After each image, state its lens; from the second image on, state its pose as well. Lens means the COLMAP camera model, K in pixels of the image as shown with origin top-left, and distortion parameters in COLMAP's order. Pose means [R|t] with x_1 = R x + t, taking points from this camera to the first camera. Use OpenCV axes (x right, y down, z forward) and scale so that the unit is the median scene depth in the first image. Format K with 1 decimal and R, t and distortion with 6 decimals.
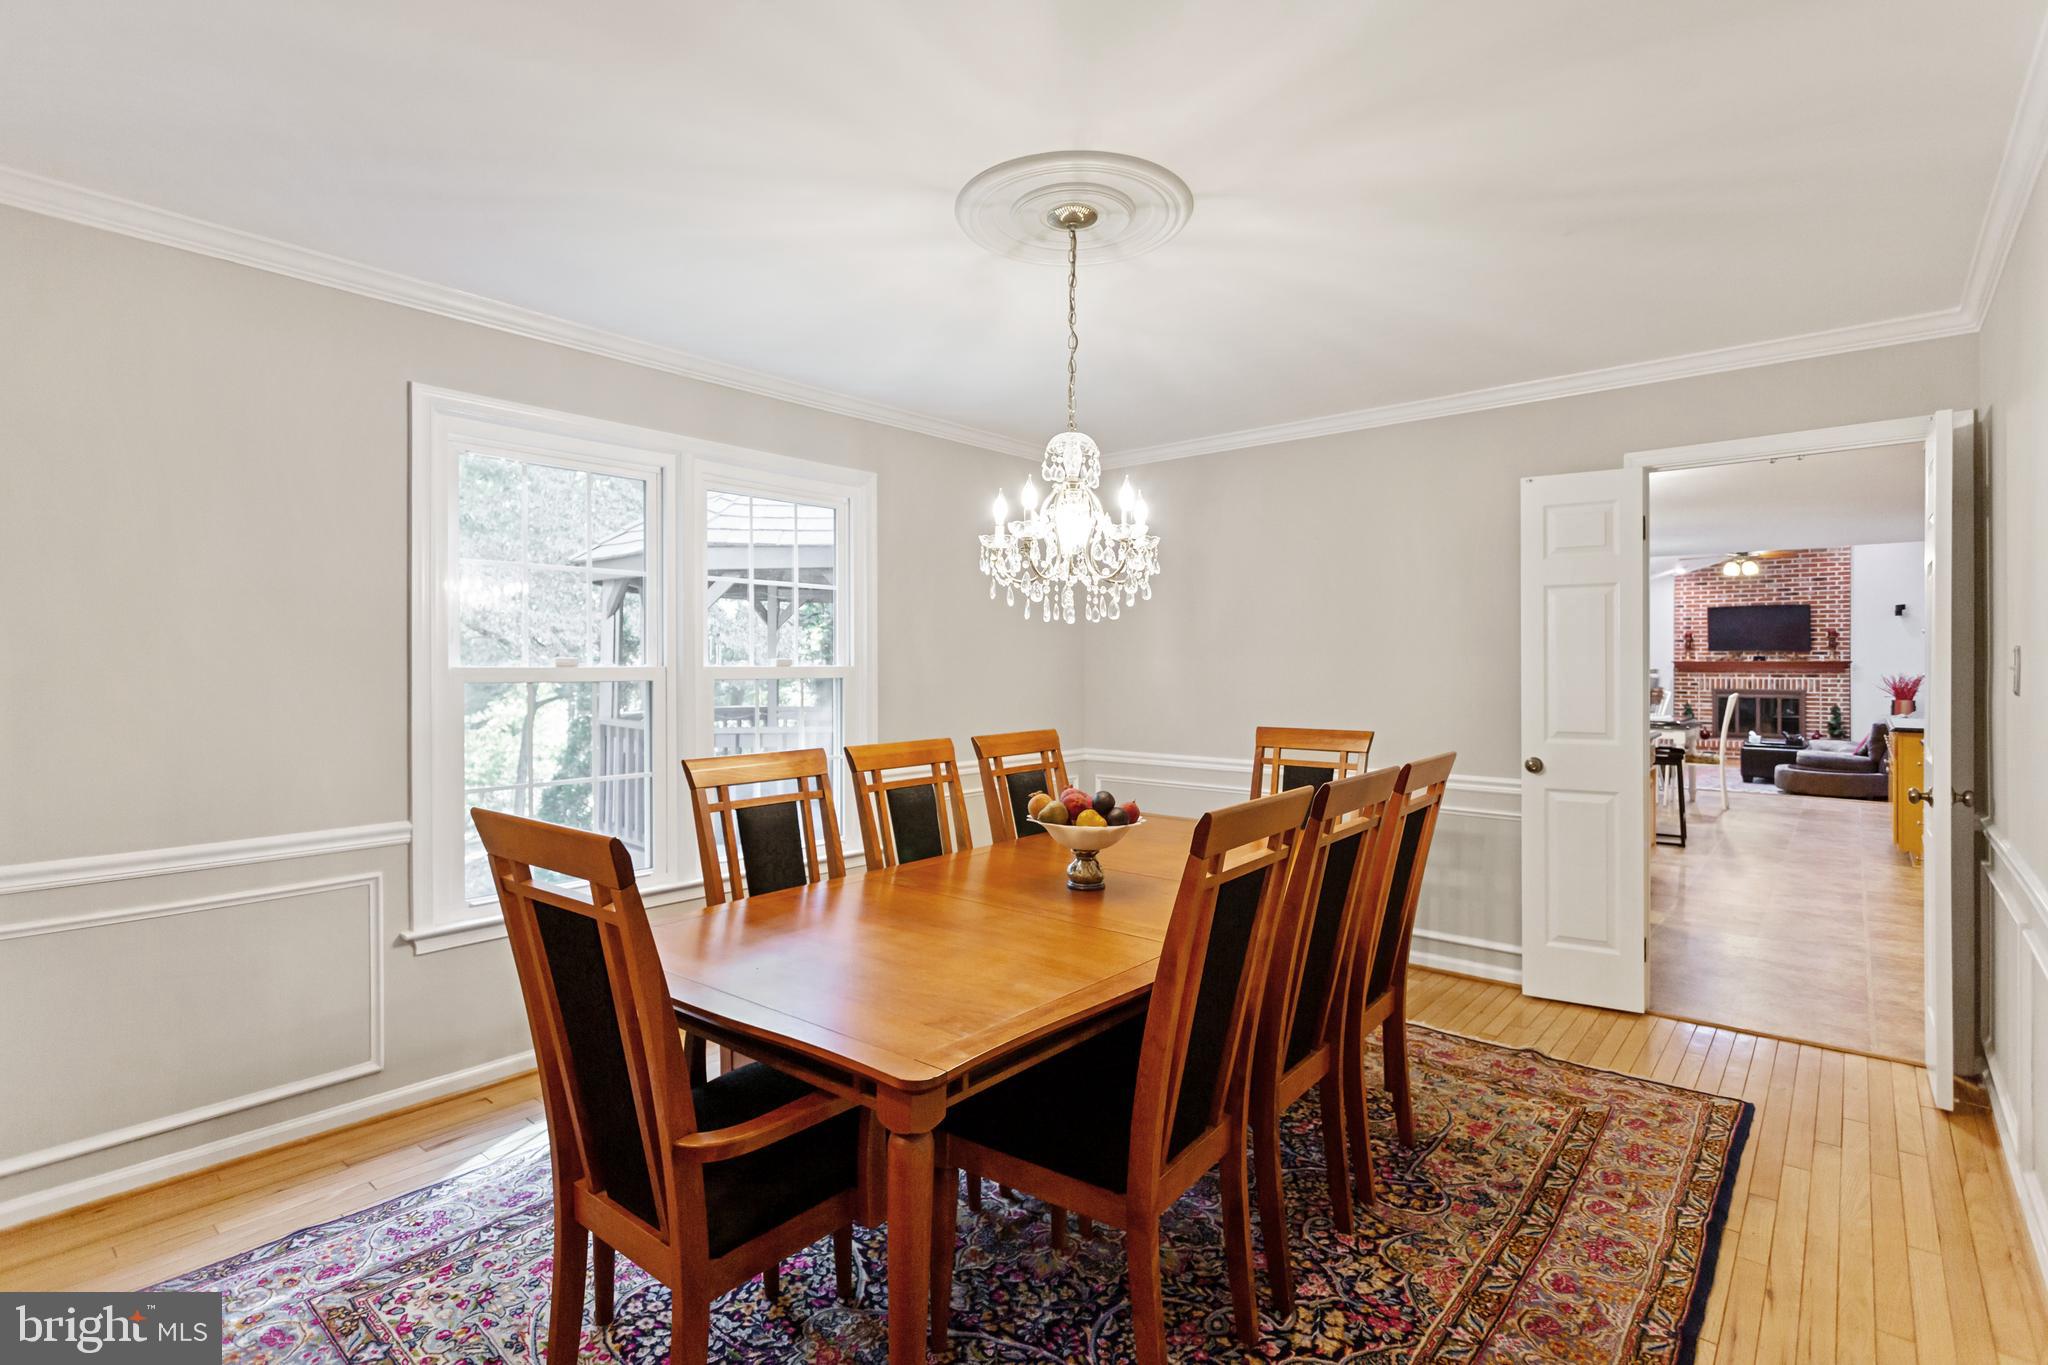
lens RADIAL K [[969.9, 0, 1029.0], [0, 969.9, 661.3], [0, 0, 1]] dist [0.007700, 0.000036]
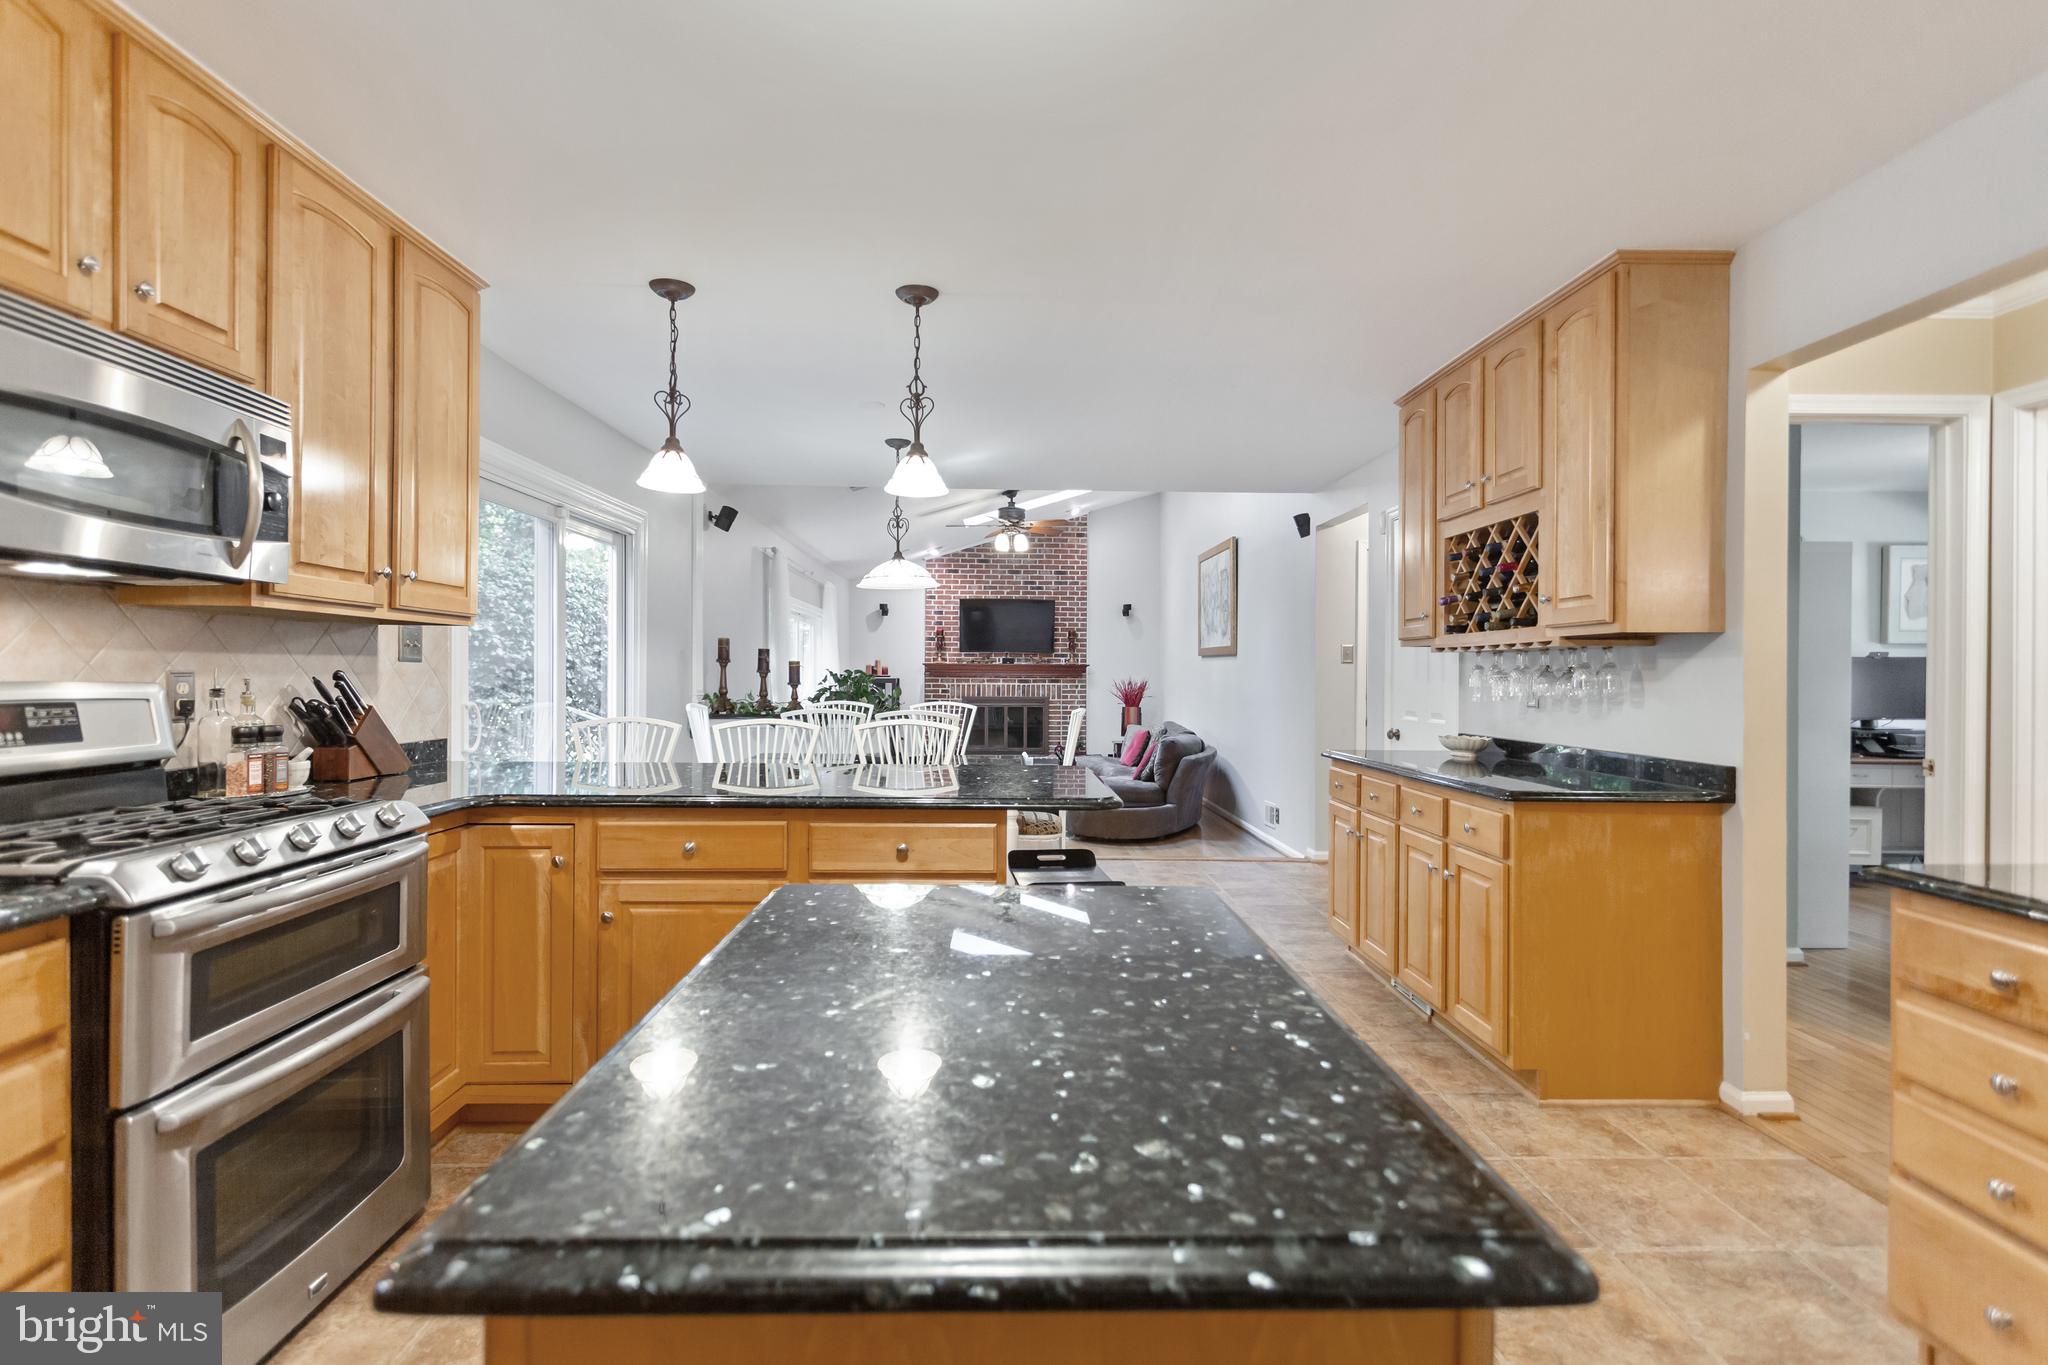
lens RADIAL K [[969.9, 0, 1021.1], [0, 969.9, 676.6], [0, 0, 1]] dist [0.007700, 0.000036]
pose [[0.744512, 0.002094, 0.667605, 0.187655], [-0.007377, 0.999960, 0.005091, 0.006592], [-0.667568, -0.008715, 0.744498, 0.357162]]
